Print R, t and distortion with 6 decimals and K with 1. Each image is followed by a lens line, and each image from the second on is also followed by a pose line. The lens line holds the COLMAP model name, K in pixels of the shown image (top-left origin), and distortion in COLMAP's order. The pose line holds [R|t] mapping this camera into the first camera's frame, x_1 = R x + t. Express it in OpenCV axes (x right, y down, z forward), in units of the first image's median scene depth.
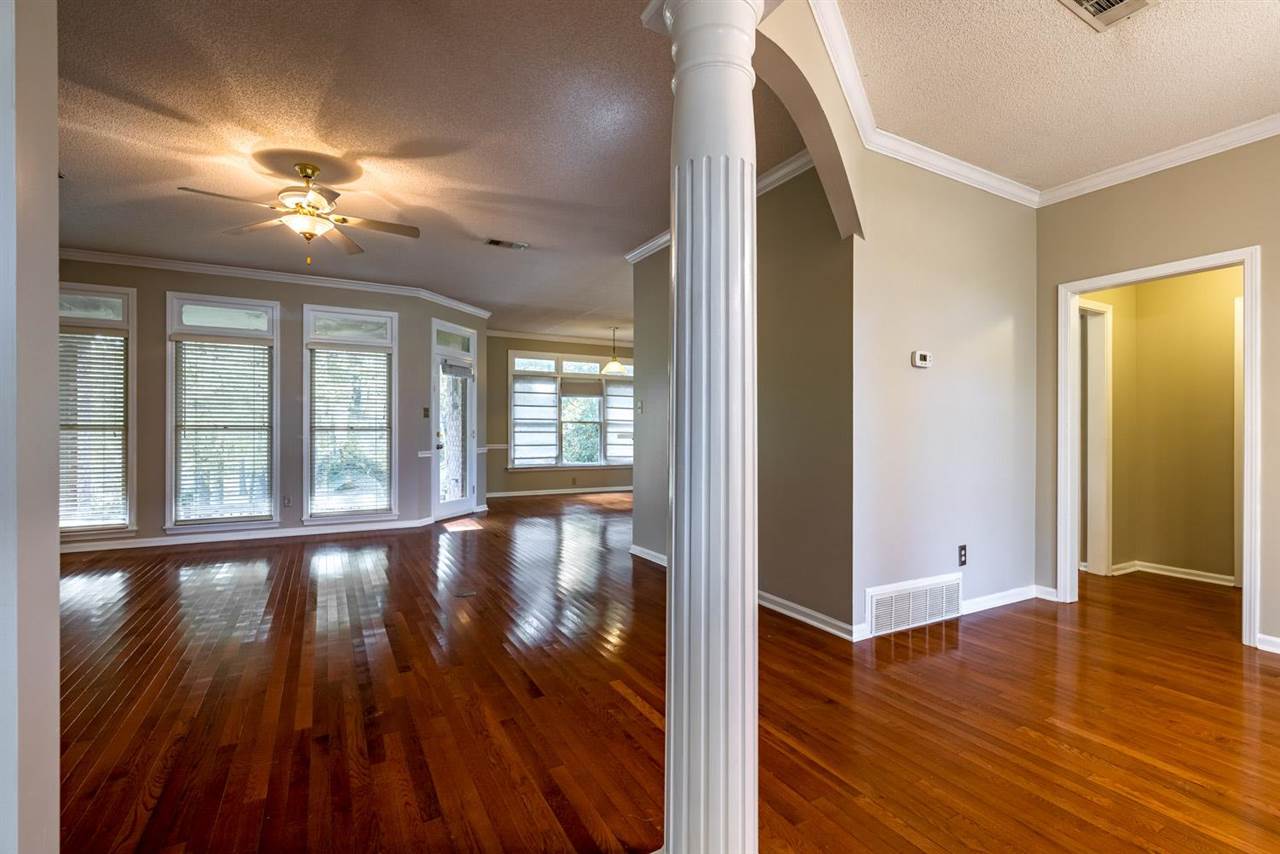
lens RADIAL K [[578.2, 0, 635.8], [0, 578.2, 431.5], [0, 0, 1]] dist [-0.004105, 0.001744]
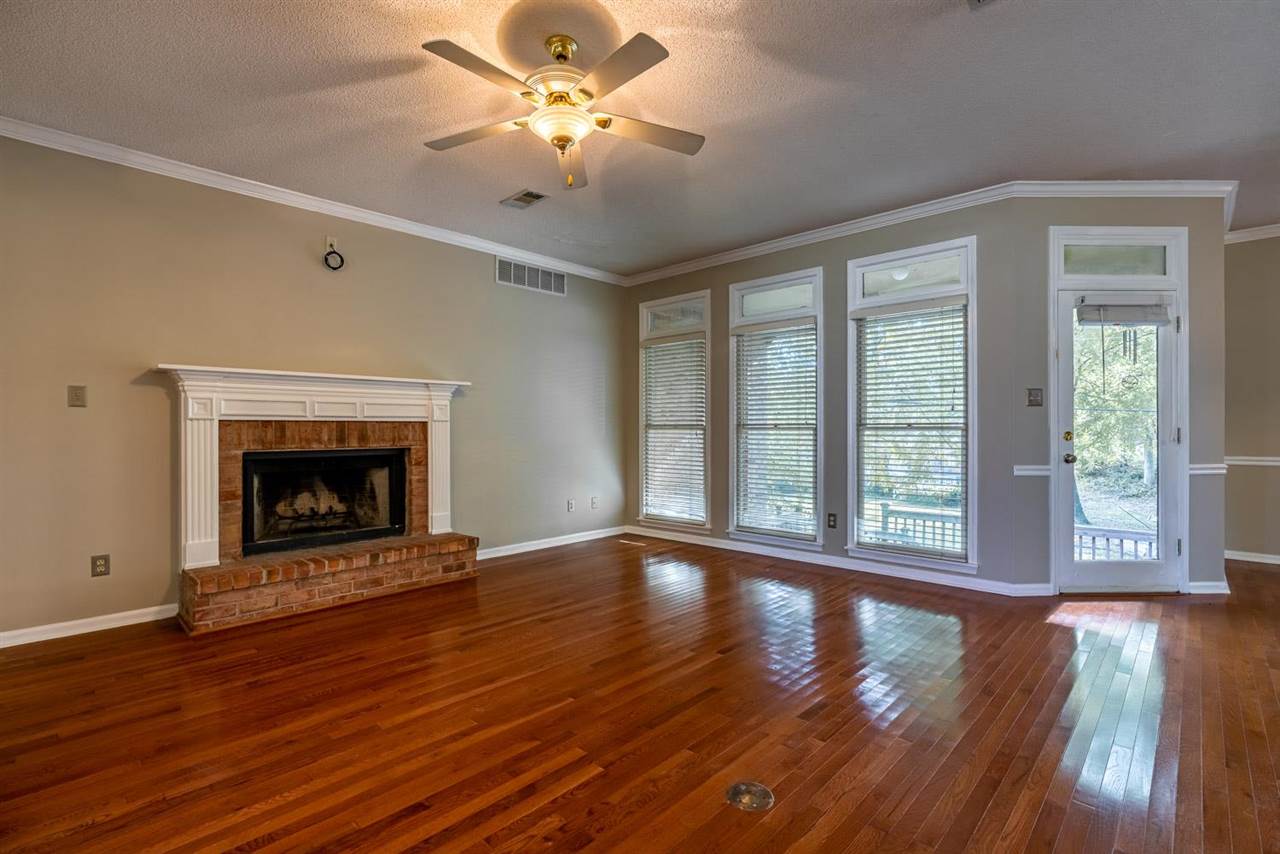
lens RADIAL K [[600.7, 0, 646.2], [0, 600.7, 429.2], [0, 0, 1]] dist [-0.009853, 0.004939]
pose [[0.317217, -0.003007, -0.948348, 0.050871], [-0.000671, 0.999994, -0.003396, 0.000626], [0.948353, 0.001714, 0.317213, 0.316296]]
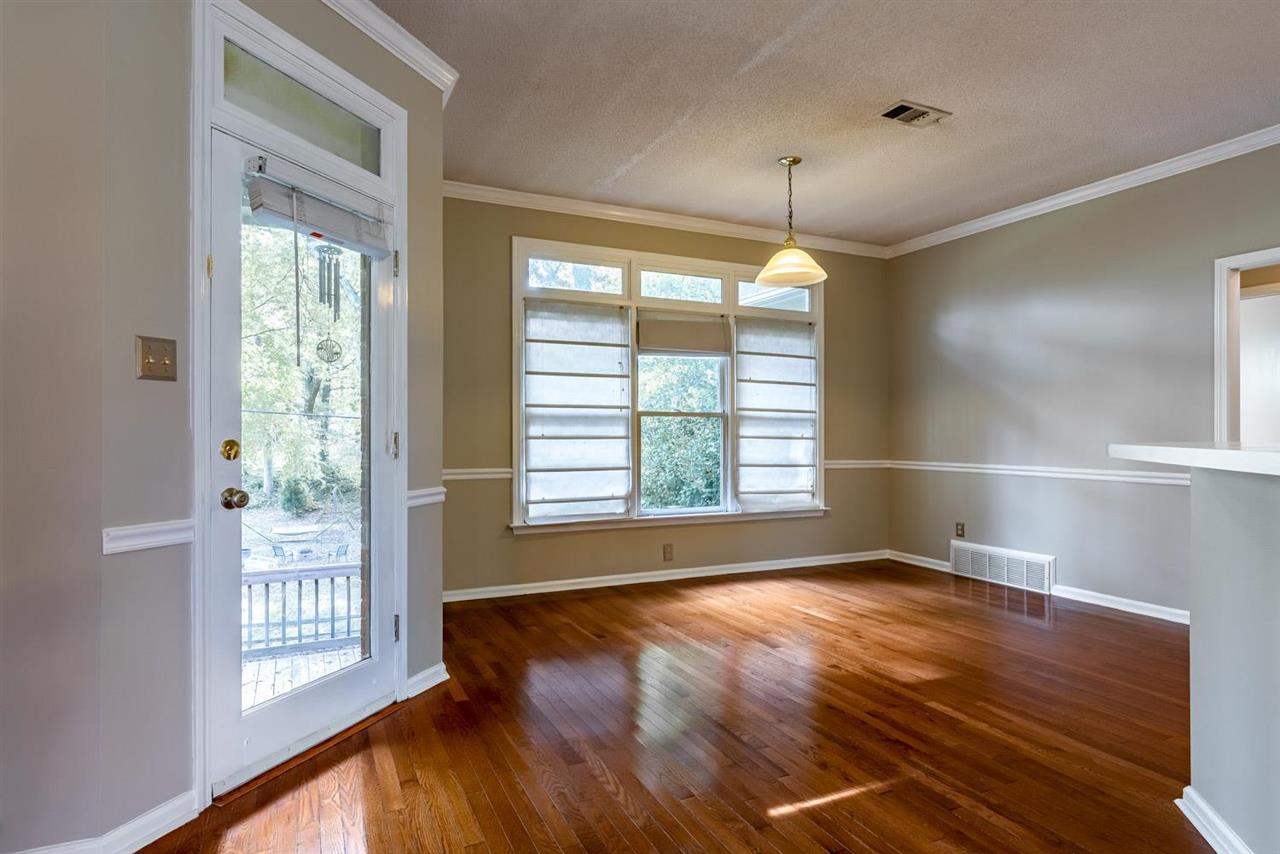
lens RADIAL K [[698.1, 0, 632.8], [0, 698.1, 427.3], [0, 0, 1]] dist [-0.002396, -0.000643]
pose [[0.998218, -0.005235, -0.059444, -0.105916], [0.004564, 0.999924, -0.011422, -0.000296], [0.059500, 0.011130, 0.998166, 0.507542]]
